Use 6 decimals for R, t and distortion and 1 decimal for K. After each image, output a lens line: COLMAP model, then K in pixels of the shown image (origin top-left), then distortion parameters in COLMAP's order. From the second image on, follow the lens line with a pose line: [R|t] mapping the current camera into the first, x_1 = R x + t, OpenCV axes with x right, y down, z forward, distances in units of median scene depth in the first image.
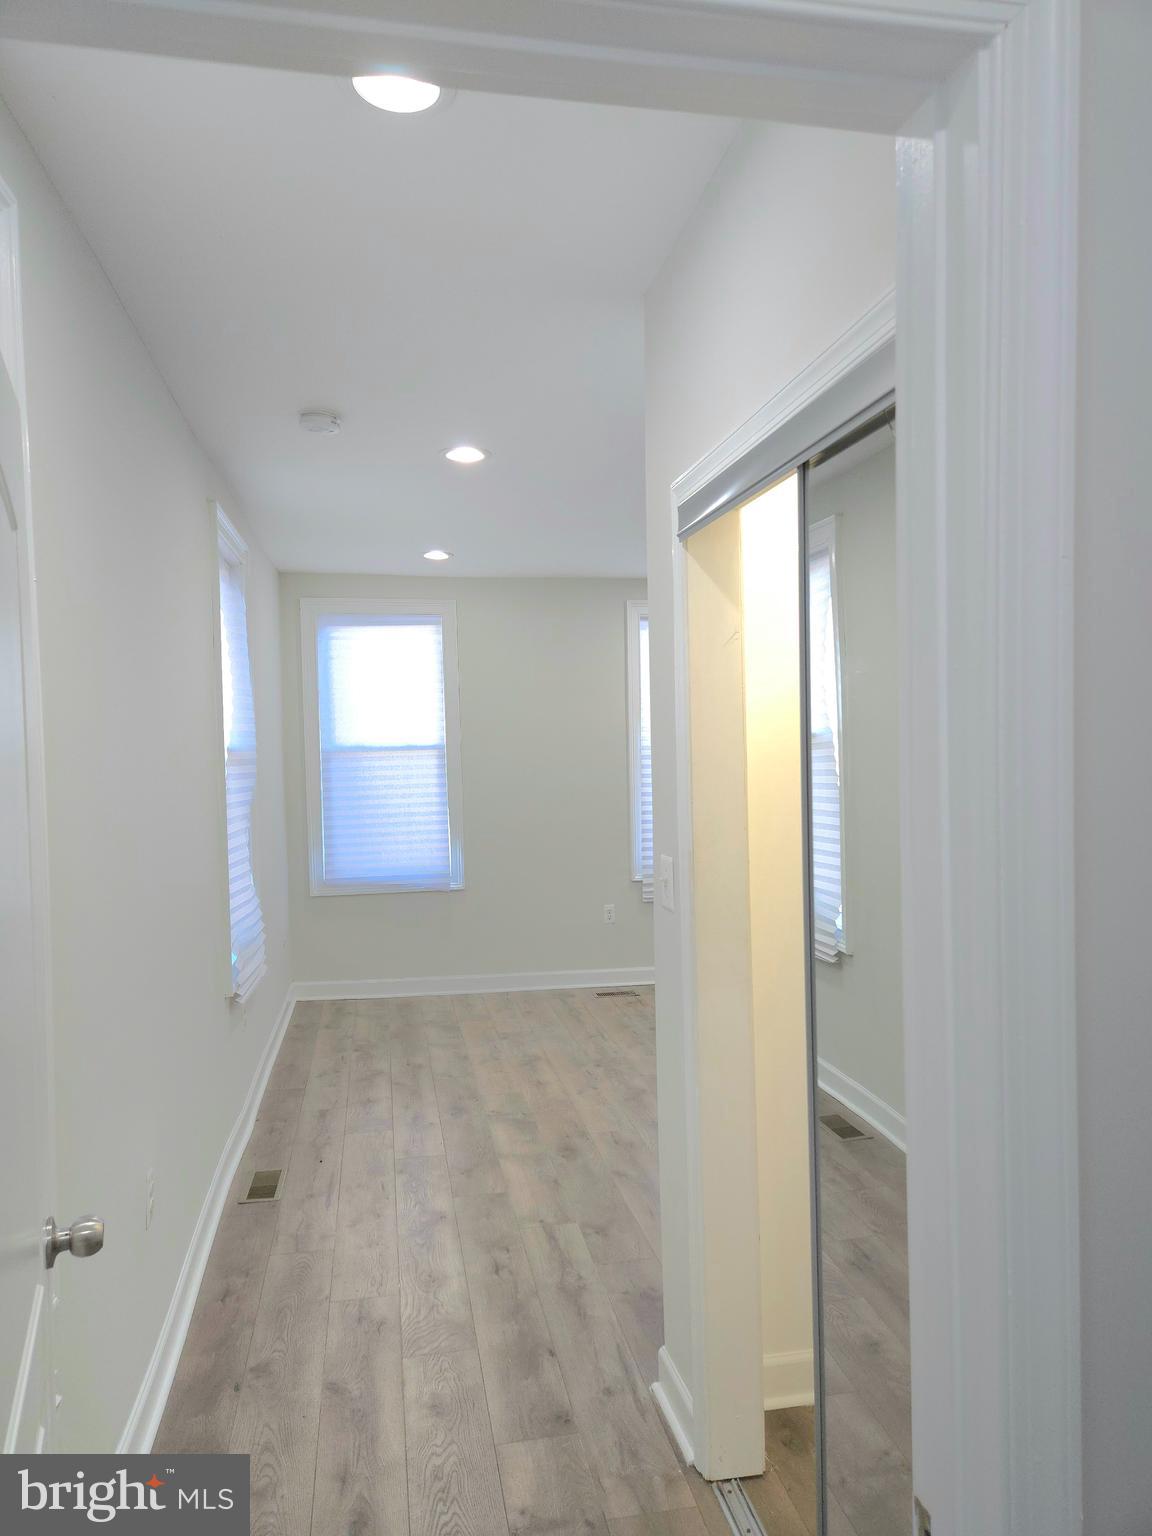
lens RADIAL K [[1002.4, 0, 567.4], [0, 1002.4, 770.6], [0, 0, 1]] dist [0.037144, -0.009801]
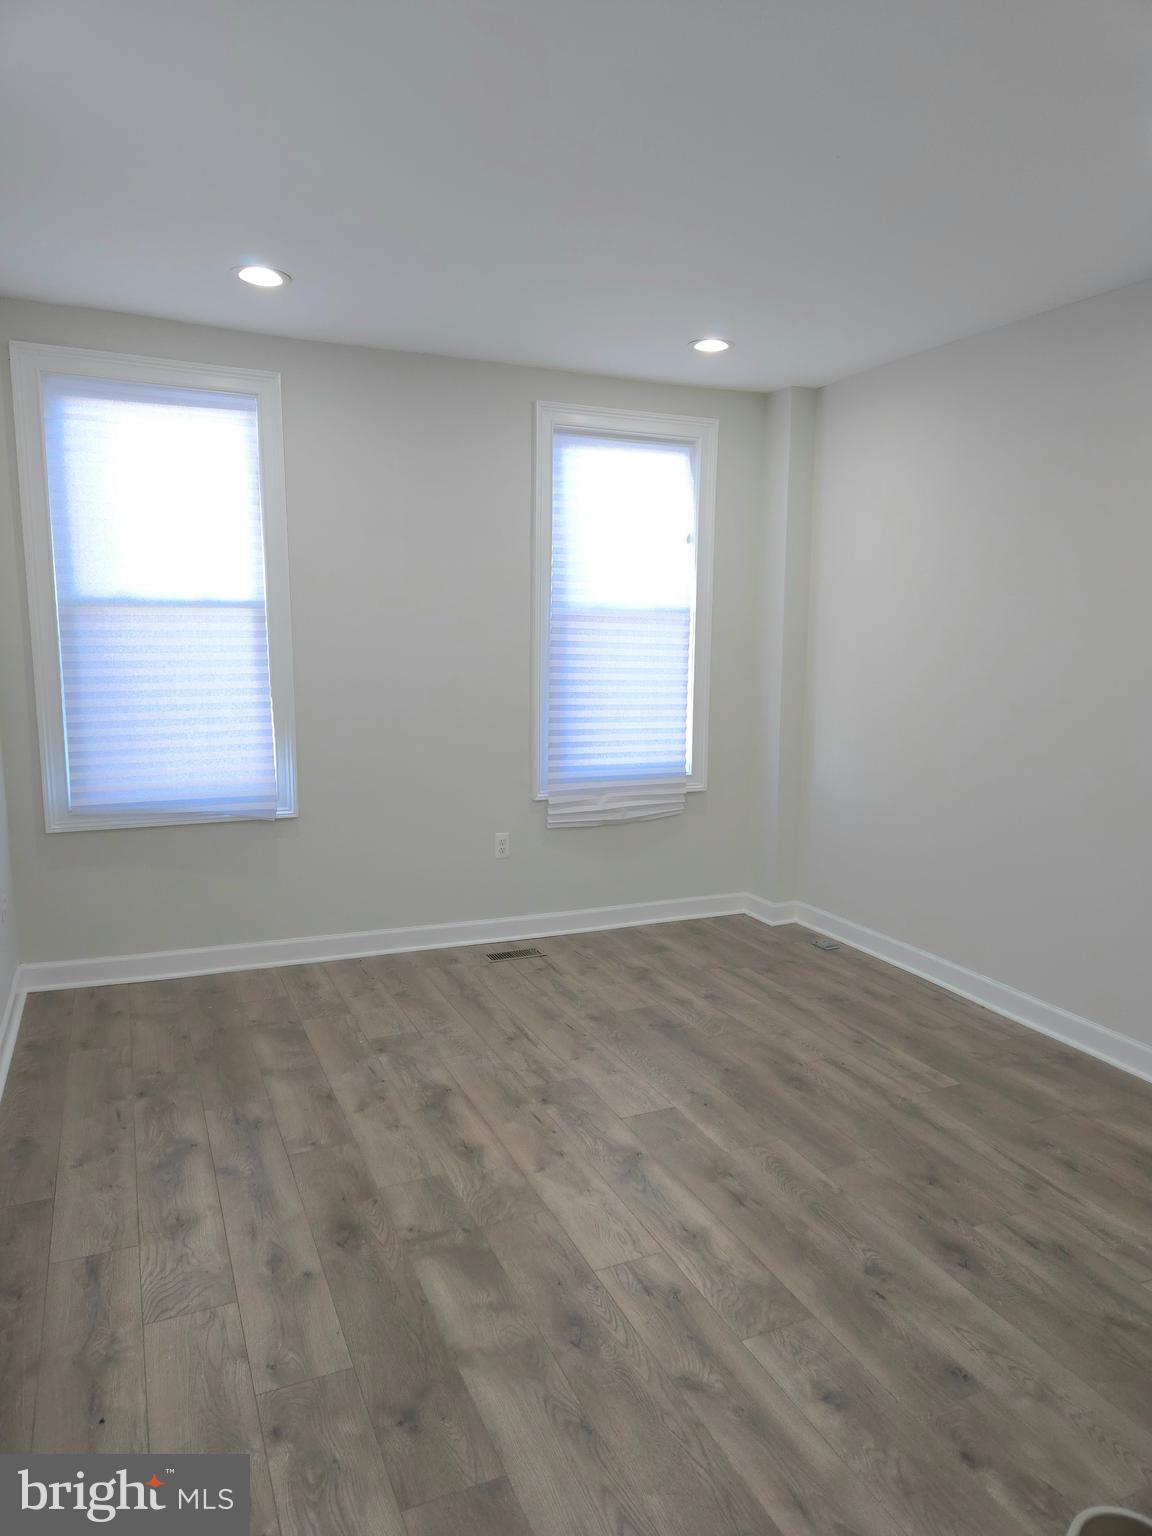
lens RADIAL K [[1002.4, 0, 588.0], [0, 1002.4, 763.0], [0, 0, 1]] dist [0.037144, -0.009801]
pose [[0.967924, -0.001915, 0.251237, -0.091736], [-0.028094, 0.992875, 0.115803, -0.003017], [-0.249669, -0.119147, 0.960973, 0.329577]]
